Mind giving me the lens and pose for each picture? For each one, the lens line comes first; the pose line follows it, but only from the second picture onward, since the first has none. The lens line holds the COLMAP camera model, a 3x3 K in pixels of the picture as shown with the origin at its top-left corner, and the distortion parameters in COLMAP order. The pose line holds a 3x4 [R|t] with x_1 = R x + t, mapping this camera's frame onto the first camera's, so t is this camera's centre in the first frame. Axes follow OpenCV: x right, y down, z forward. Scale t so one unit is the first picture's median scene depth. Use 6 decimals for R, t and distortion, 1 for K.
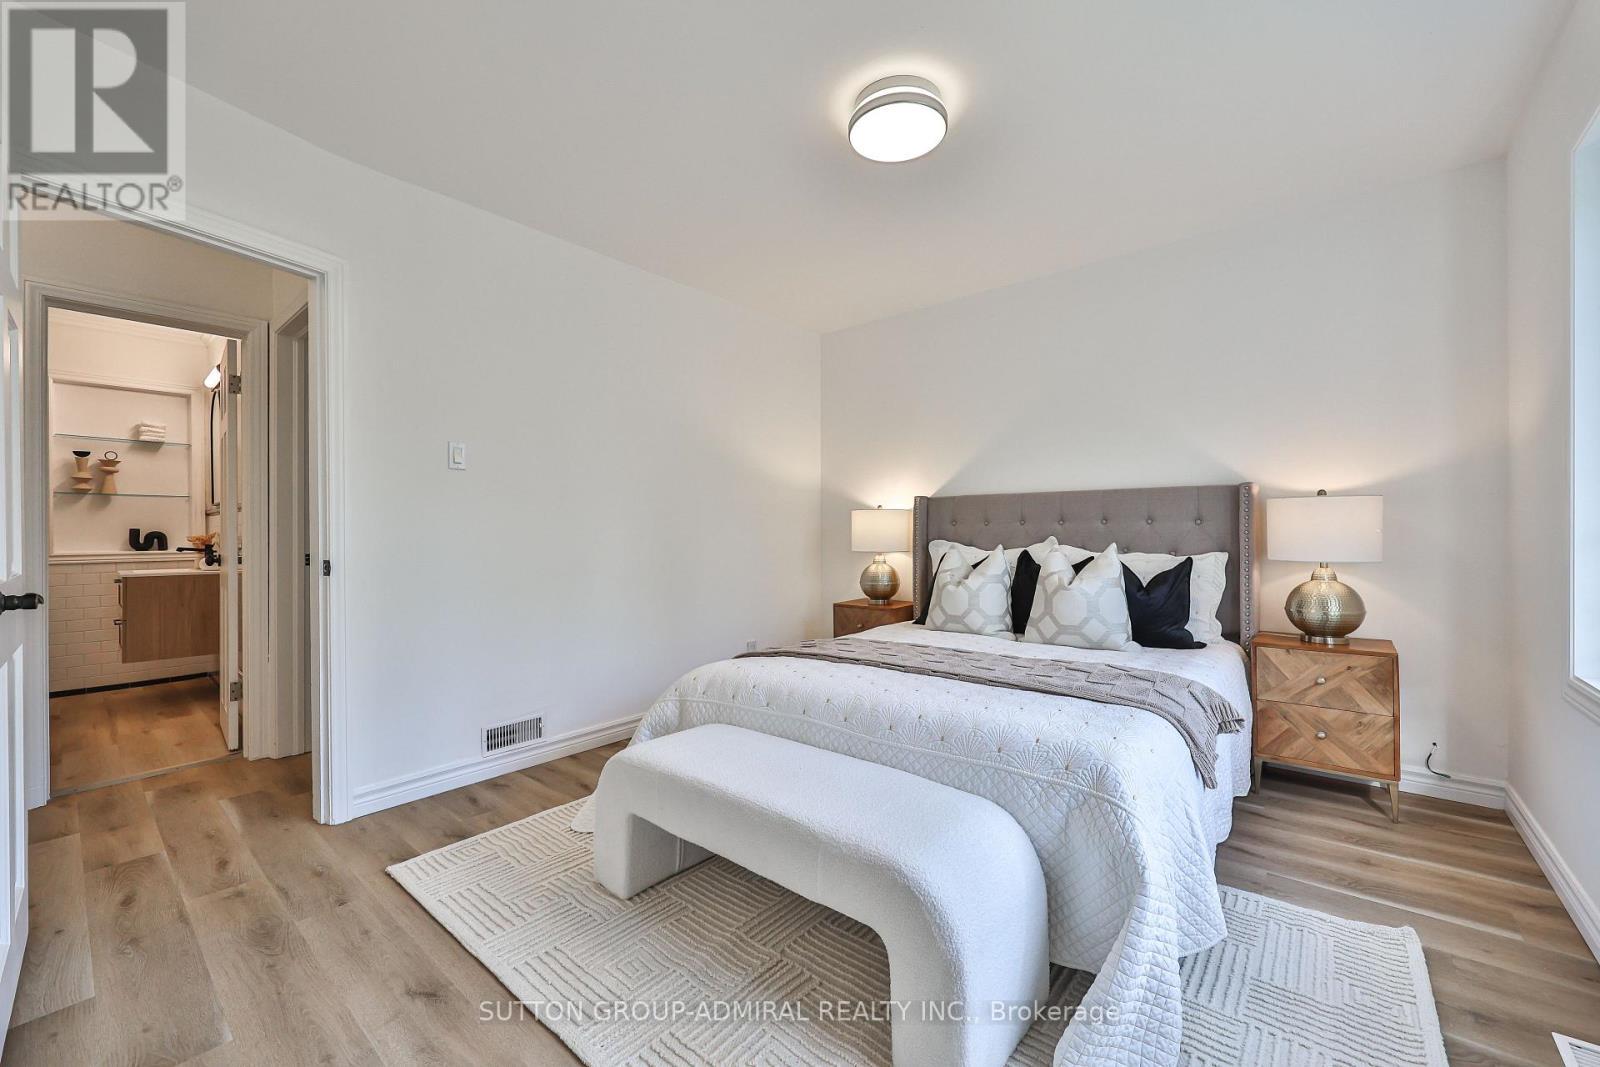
lens RADIAL K [[641.8, 0, 800.0], [0, 641.8, 533.5], [0, 0, 1]] dist [-0.000179, 0.000094]
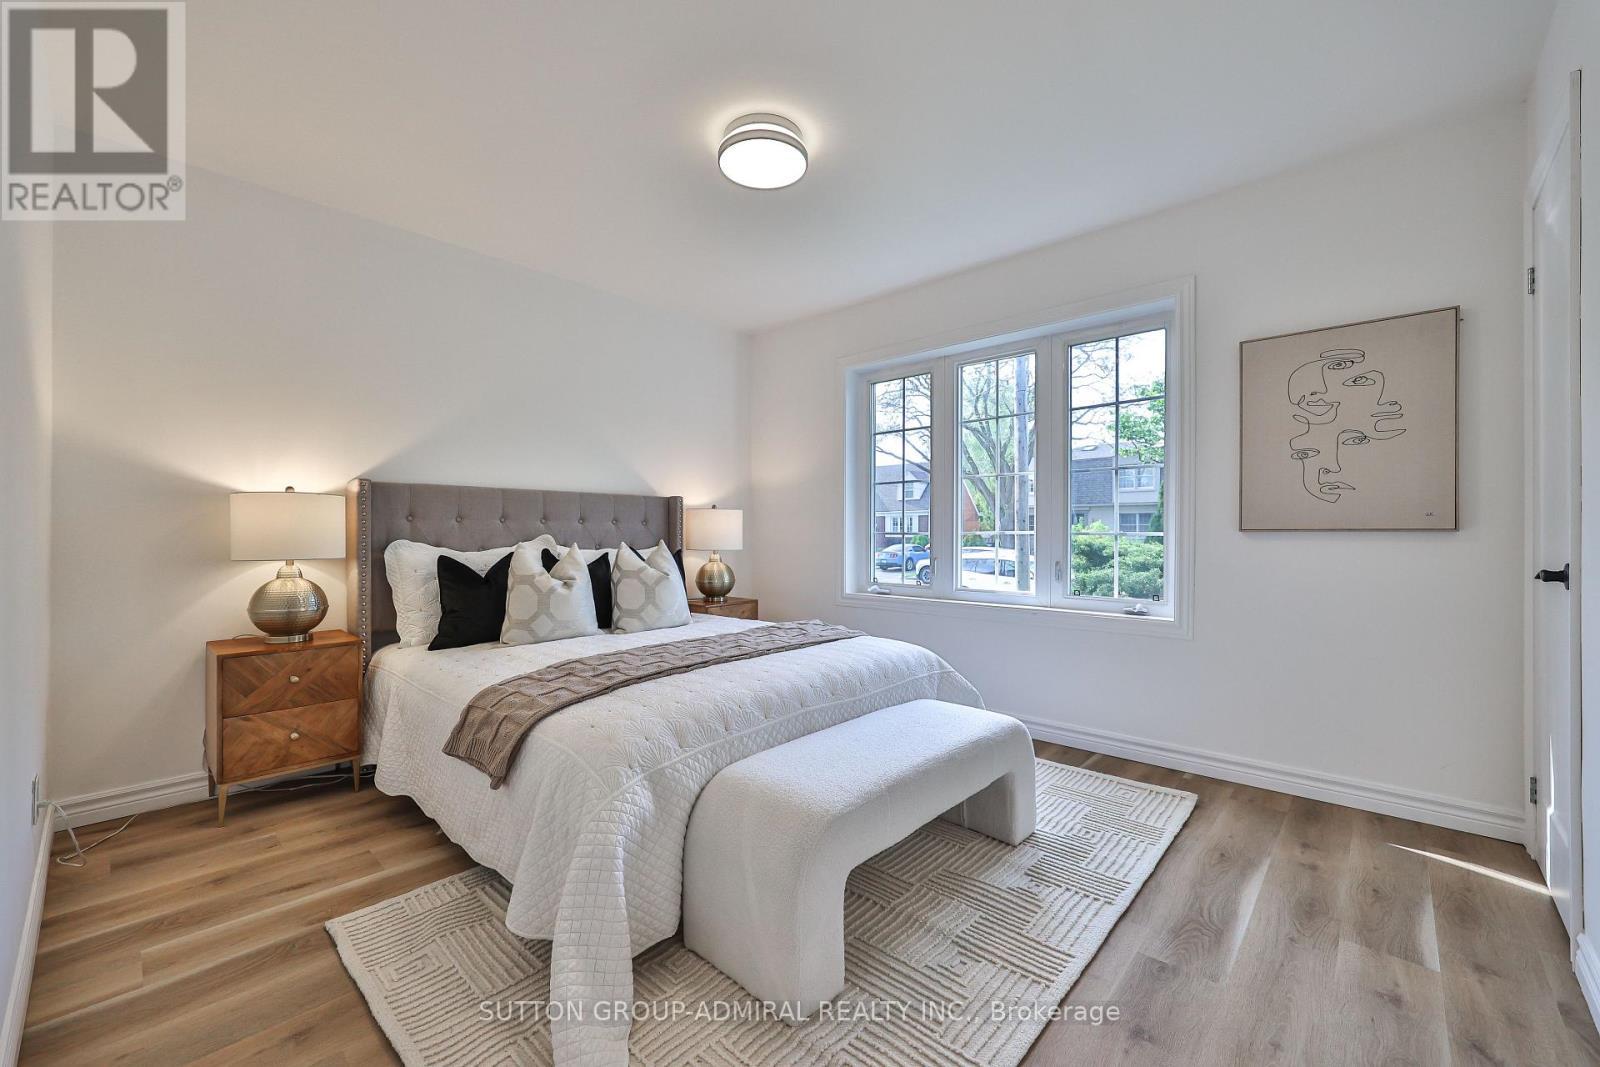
lens RADIAL K [[641.8, 0, 800.0], [0, 641.8, 533.5], [0, 0, 1]] dist [-0.000179, 0.000094]
pose [[0.038261, 0.000242, 0.999268, -0.635199], [-0.000860, 1.000000, -0.000209, 0.002113], [-0.999267, -0.000852, 0.038261, 0.604387]]
